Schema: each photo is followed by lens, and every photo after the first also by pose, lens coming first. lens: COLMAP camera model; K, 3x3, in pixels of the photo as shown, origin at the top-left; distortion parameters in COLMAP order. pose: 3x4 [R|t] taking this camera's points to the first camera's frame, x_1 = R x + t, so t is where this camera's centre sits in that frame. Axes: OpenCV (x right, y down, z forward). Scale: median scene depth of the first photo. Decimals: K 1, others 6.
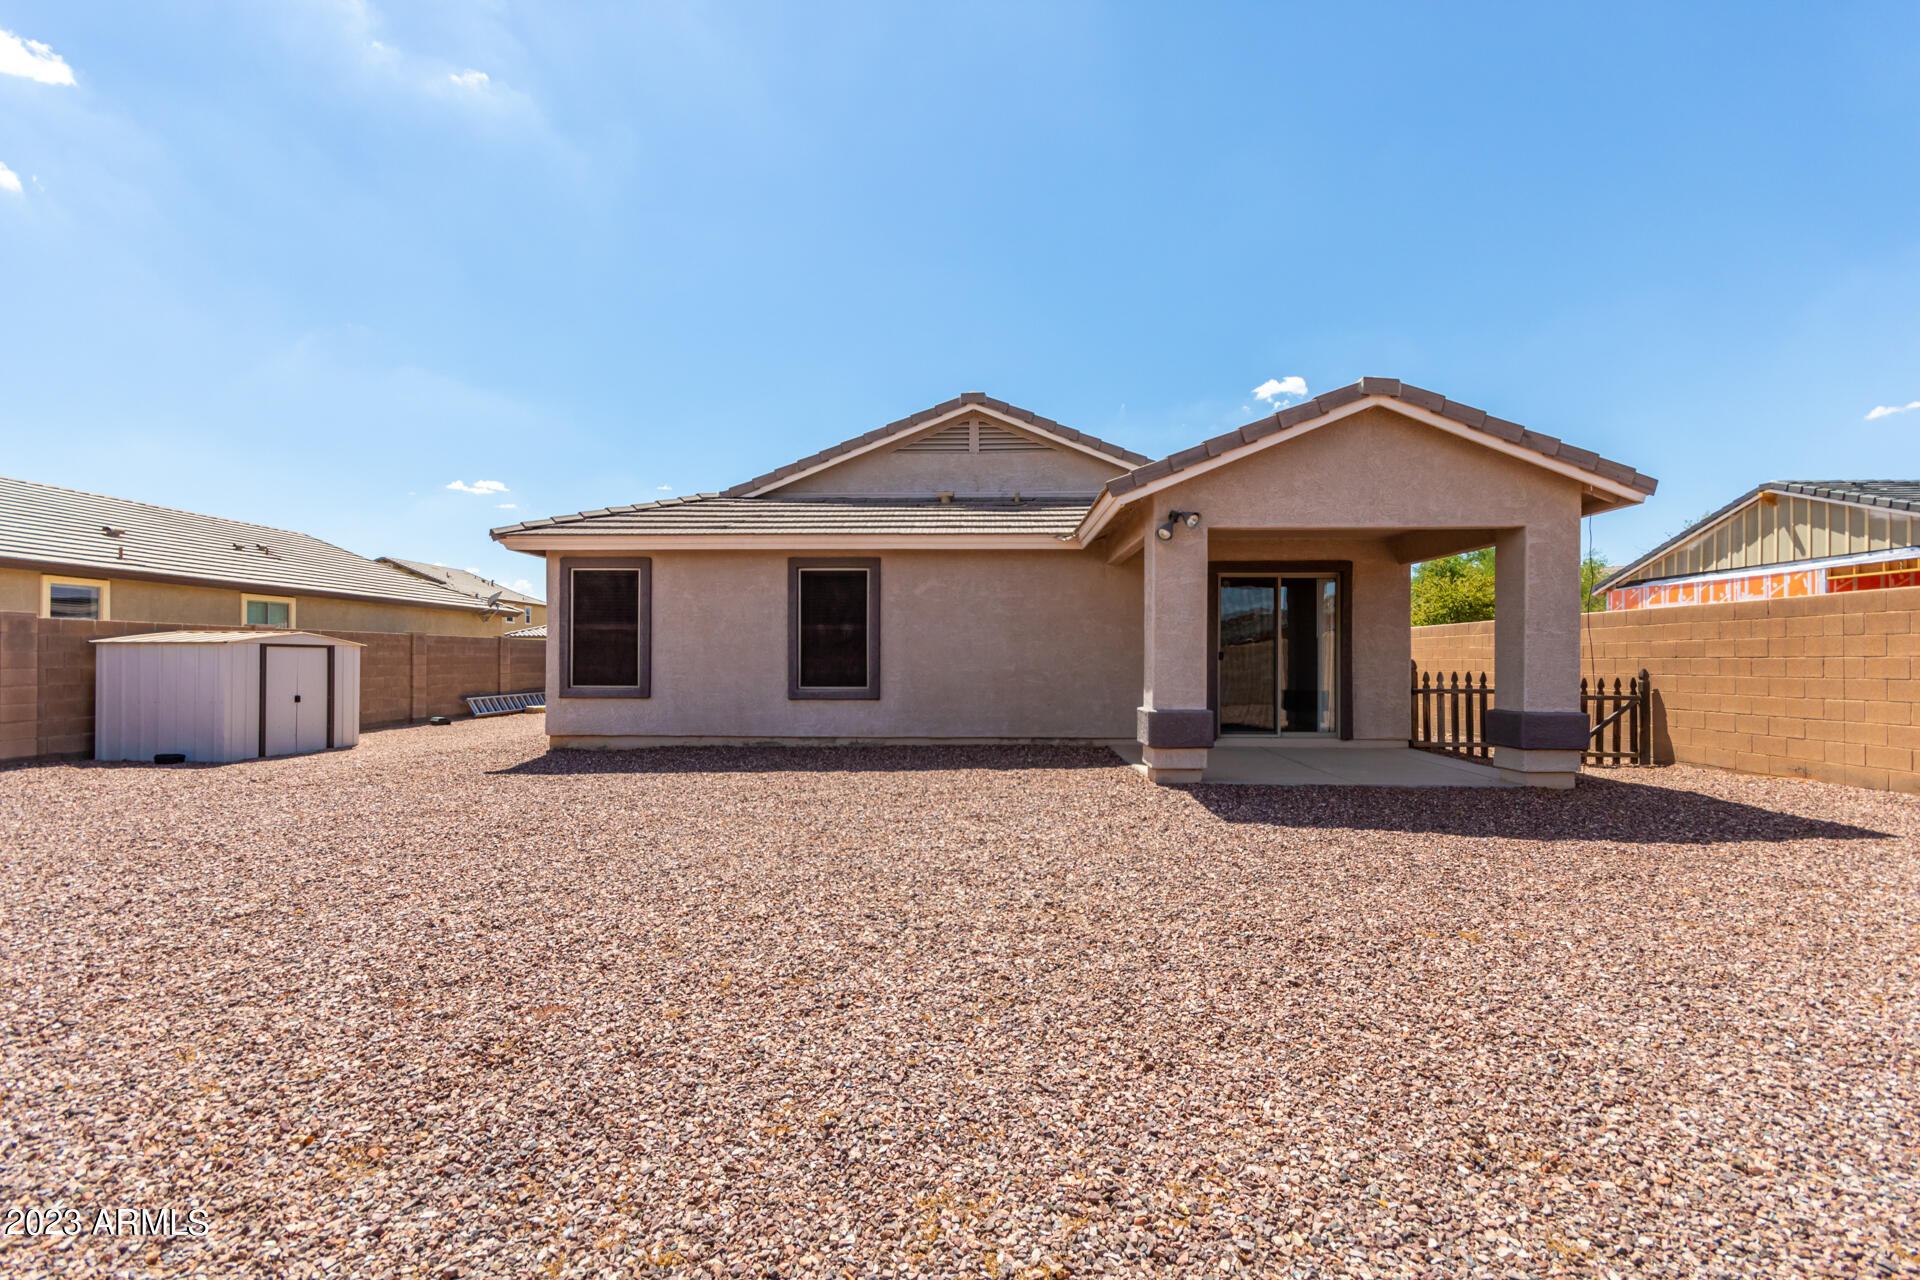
lens RADIAL K [[885.8, 0, 960.6], [0, 885.8, 653.2], [0, 0, 1]] dist [0.004395, -0.000162]
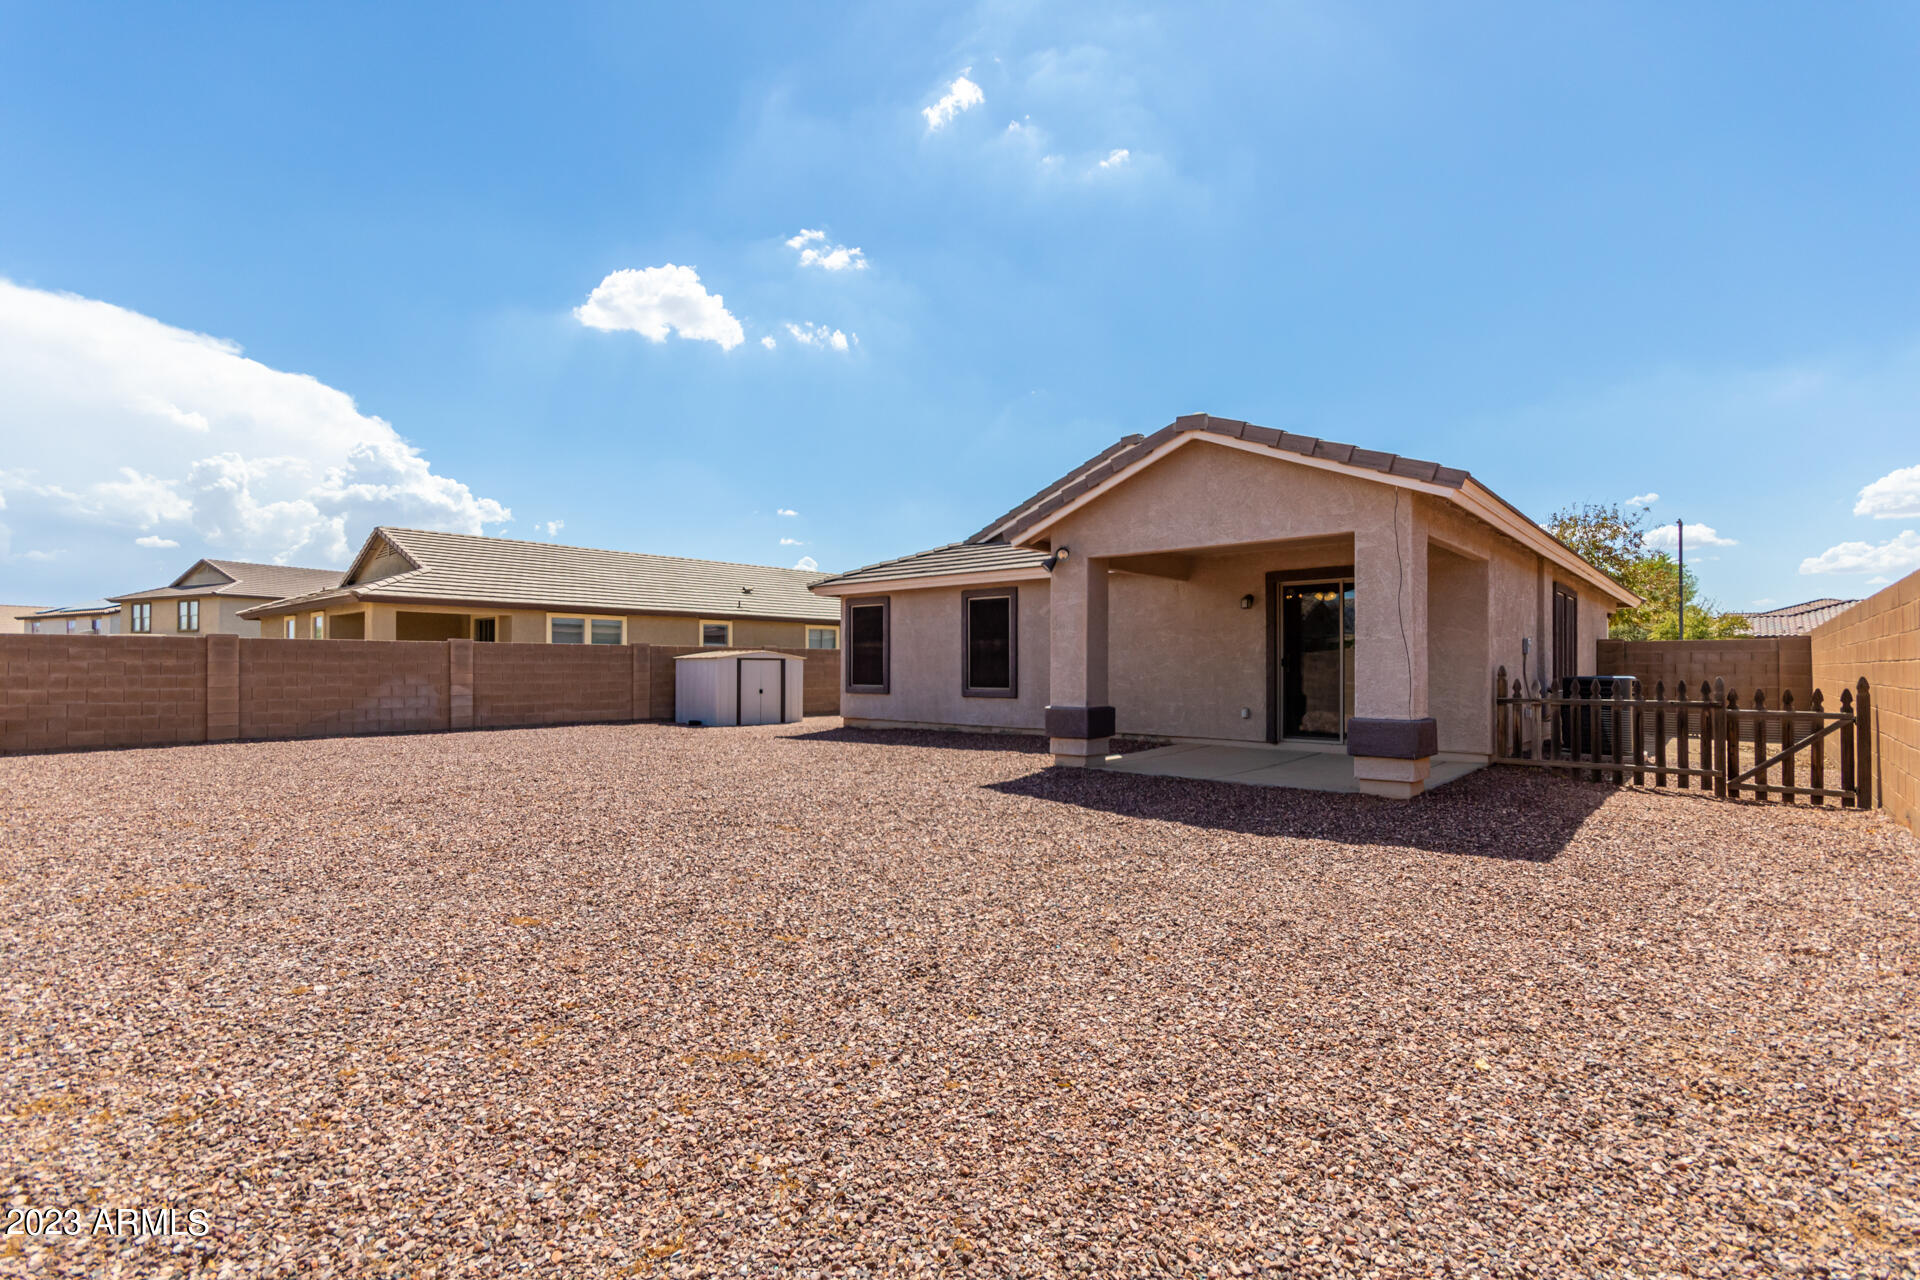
lens RADIAL K [[885.8, 0, 959.2], [0, 885.8, 646.5], [0, 0, 1]] dist [0.004395, -0.000162]
pose [[0.770014, -0.016843, -0.637805, 0.656172], [0.007289, 0.999818, -0.017603, 0.000321], [0.637986, 0.008906, 0.769997, -0.033968]]
